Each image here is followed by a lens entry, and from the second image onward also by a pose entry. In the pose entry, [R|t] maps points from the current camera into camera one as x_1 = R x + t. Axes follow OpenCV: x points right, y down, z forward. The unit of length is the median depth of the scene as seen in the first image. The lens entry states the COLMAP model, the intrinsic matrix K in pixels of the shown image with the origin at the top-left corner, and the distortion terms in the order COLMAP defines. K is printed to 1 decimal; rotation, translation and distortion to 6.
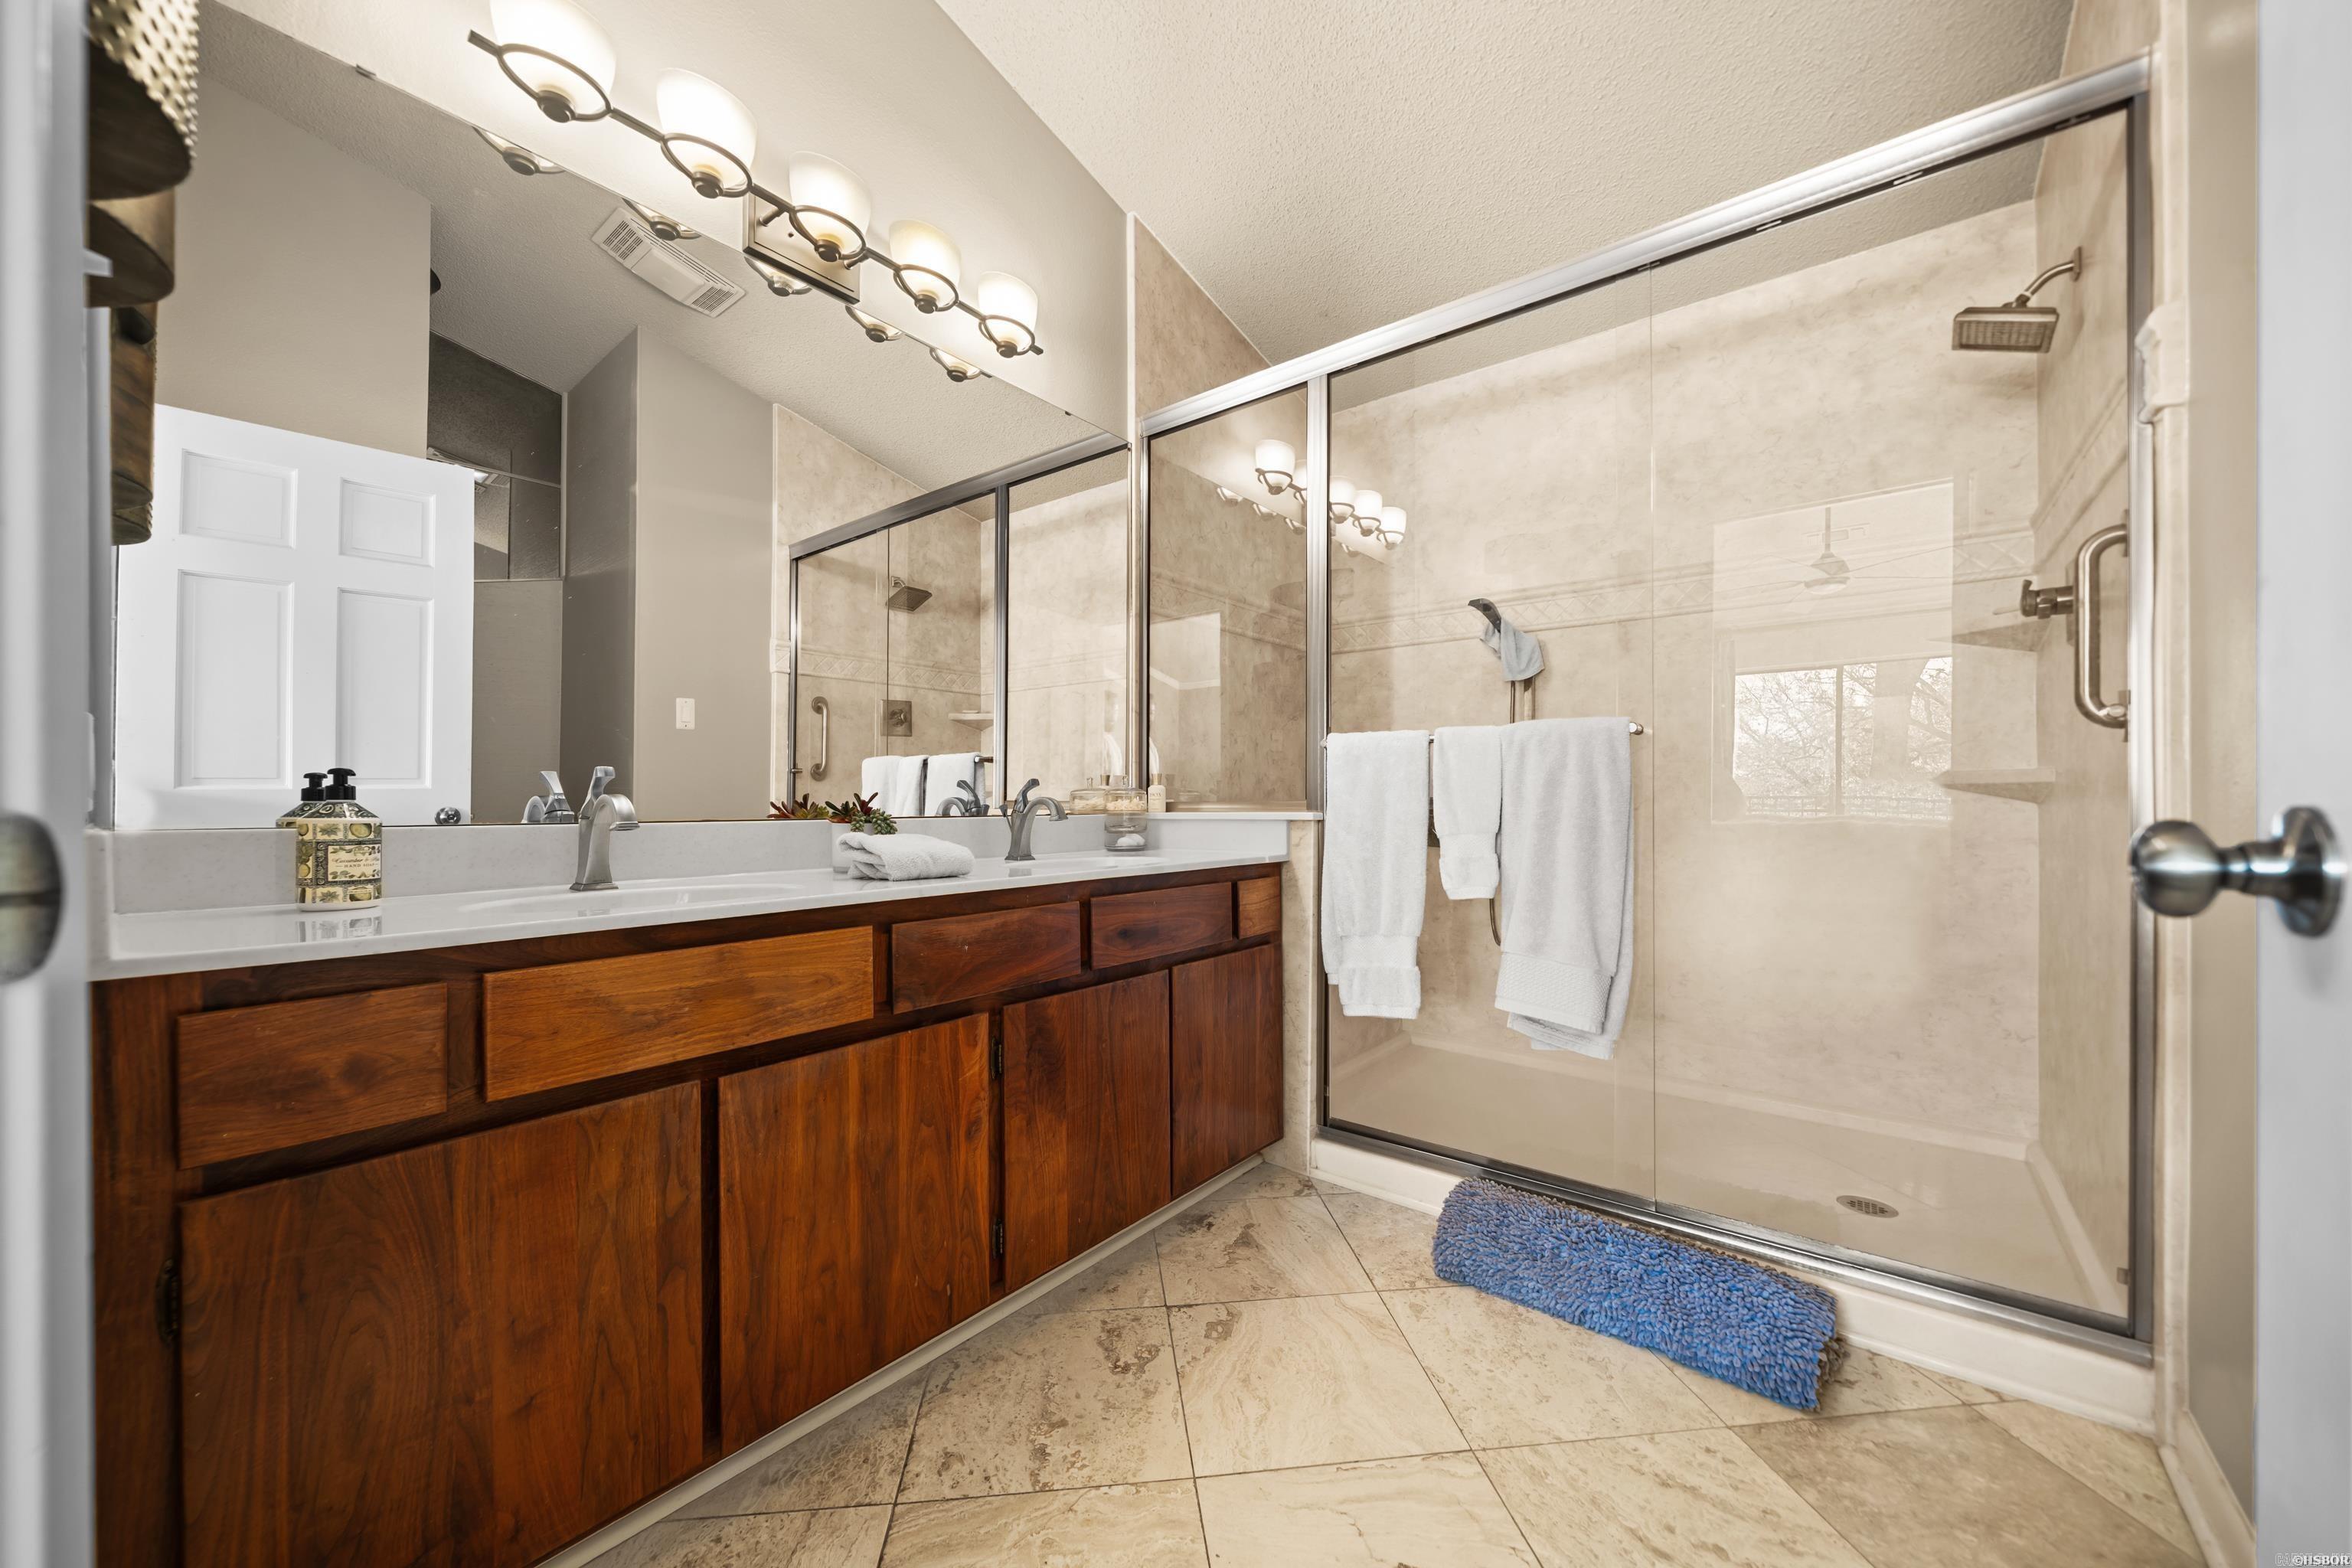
lens RADIAL K [[870.4, 0, 1180.6], [0, 870.4, 800.5], [0, 0, 1]] dist [-0.010147, -0.000169]
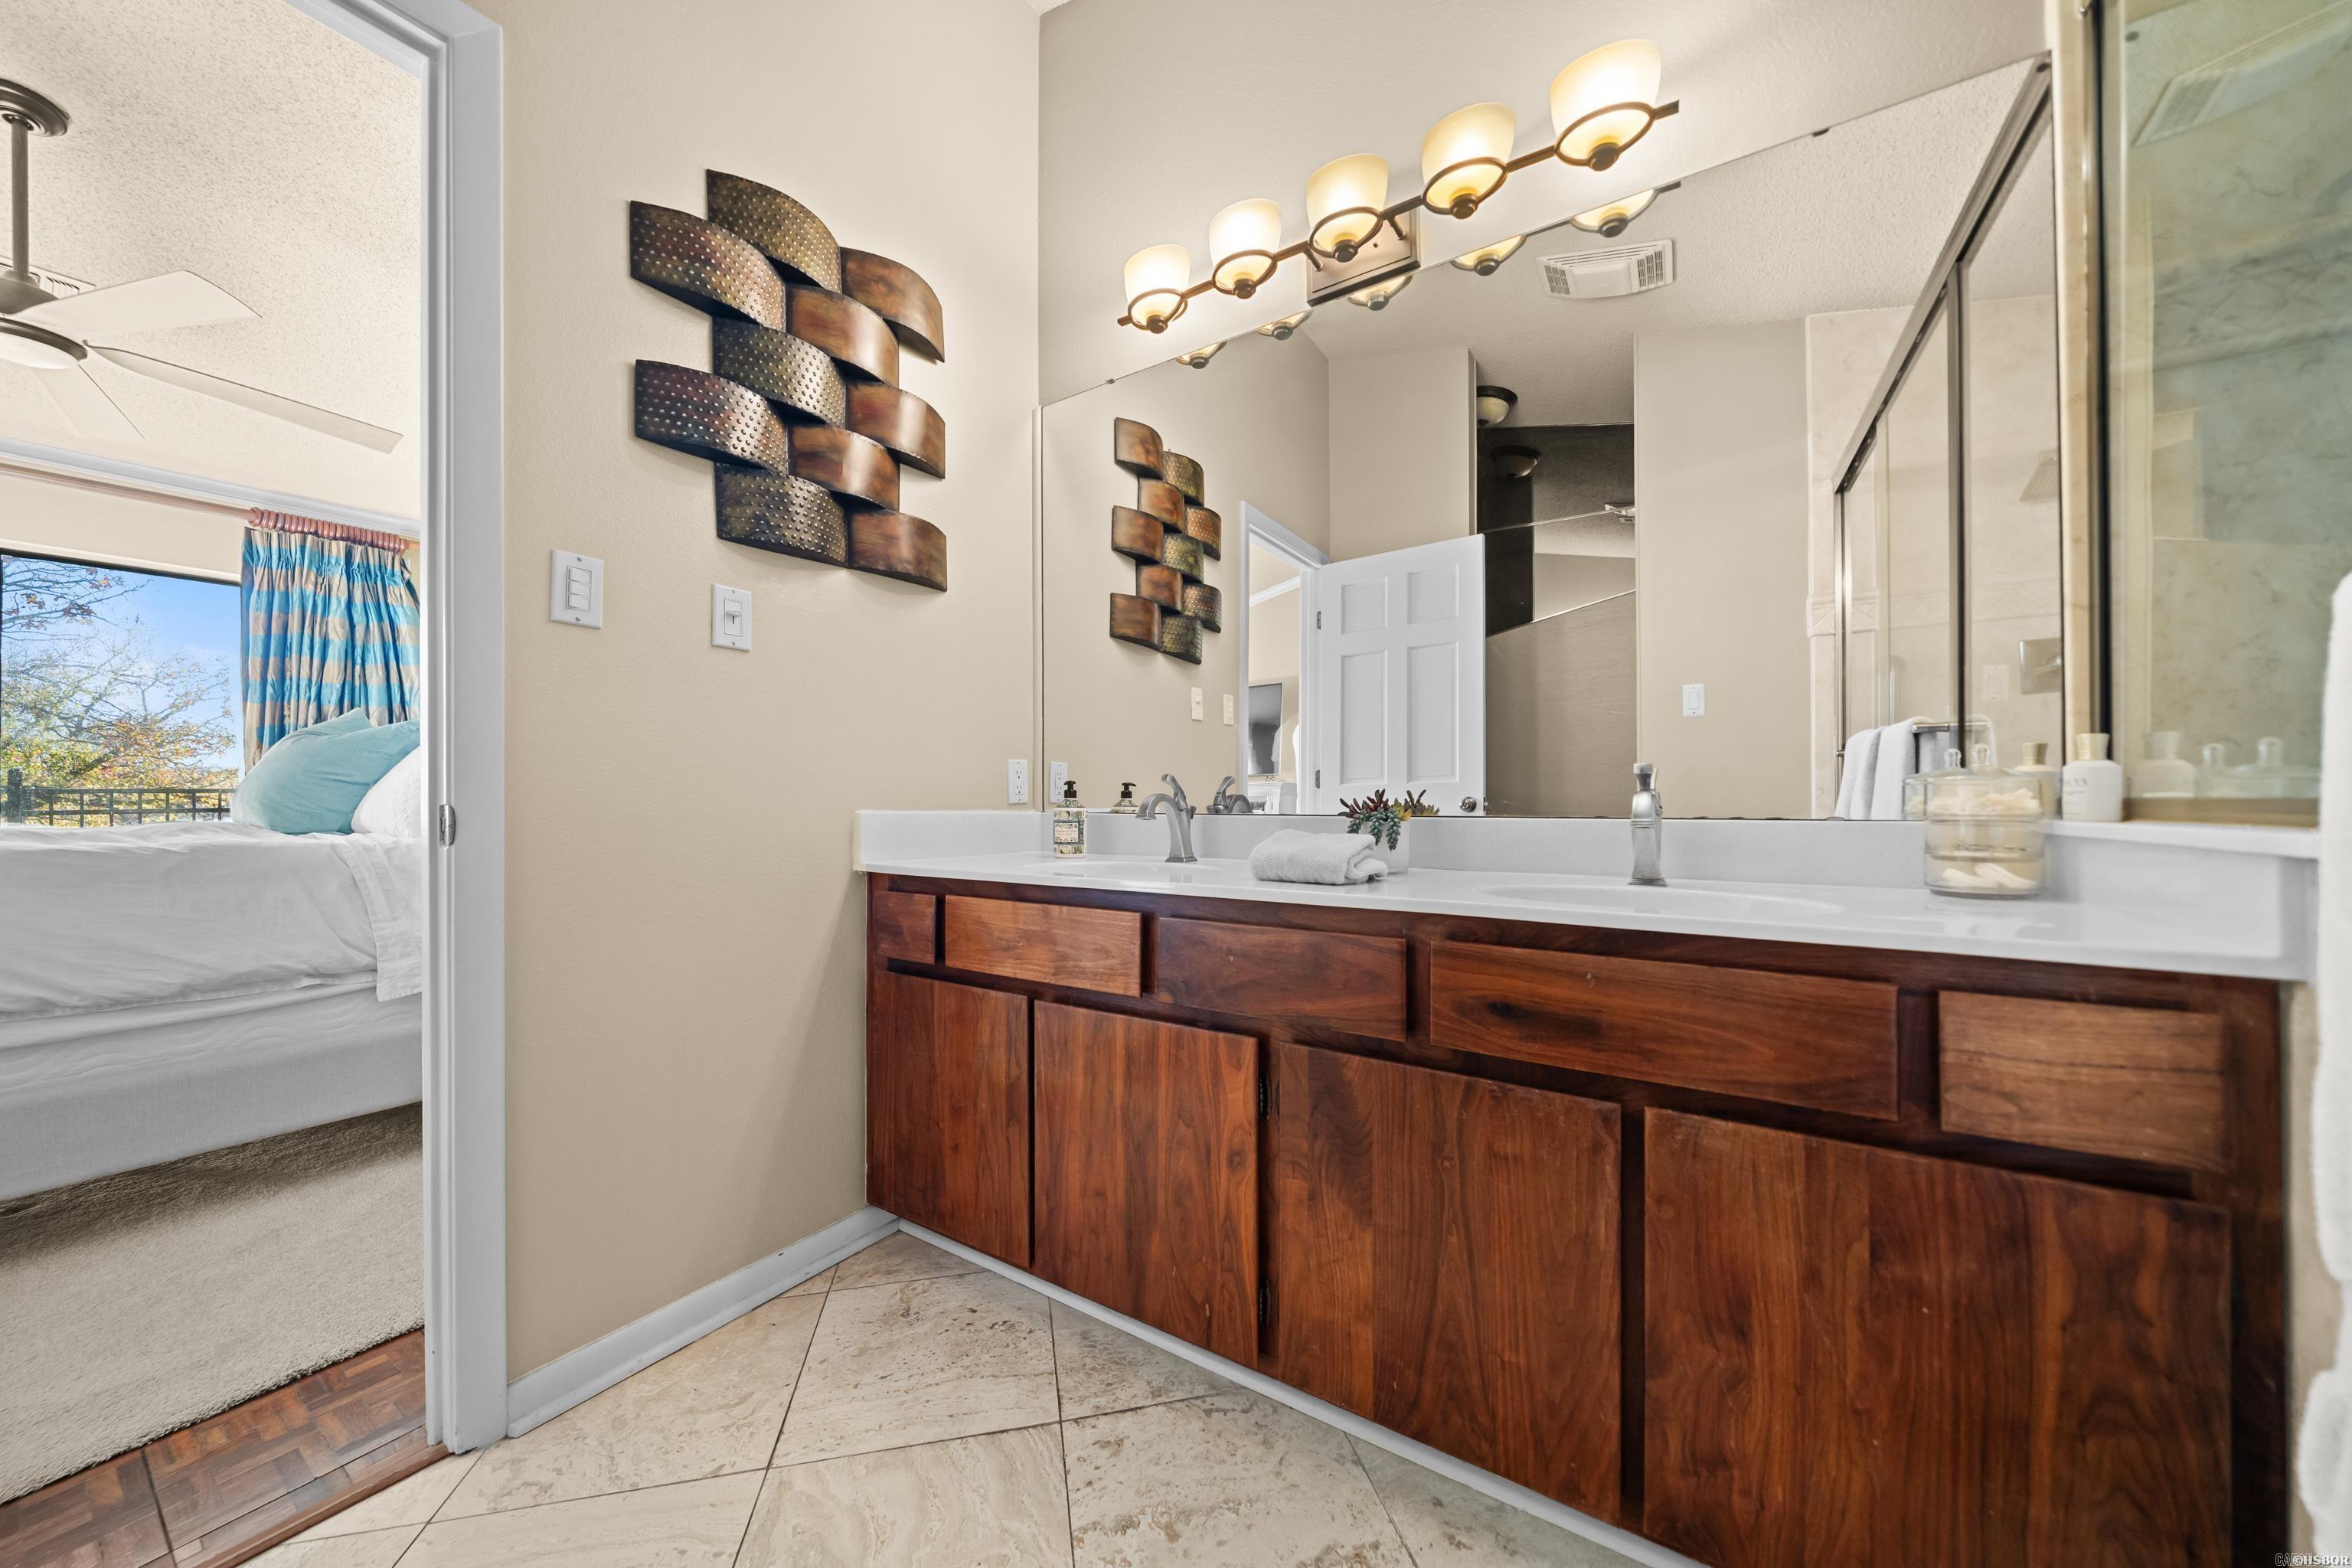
lens RADIAL K [[790.4, 0, 1183.1], [0, 790.4, 791.6], [0, 0, 1]] dist [-0.010617, -0.000048]
pose [[0.096899, -0.005202, -0.995281, 0.590812], [0.005568, 0.999974, -0.004684, -0.003612], [0.995279, -0.005087, 0.096925, 0.883089]]
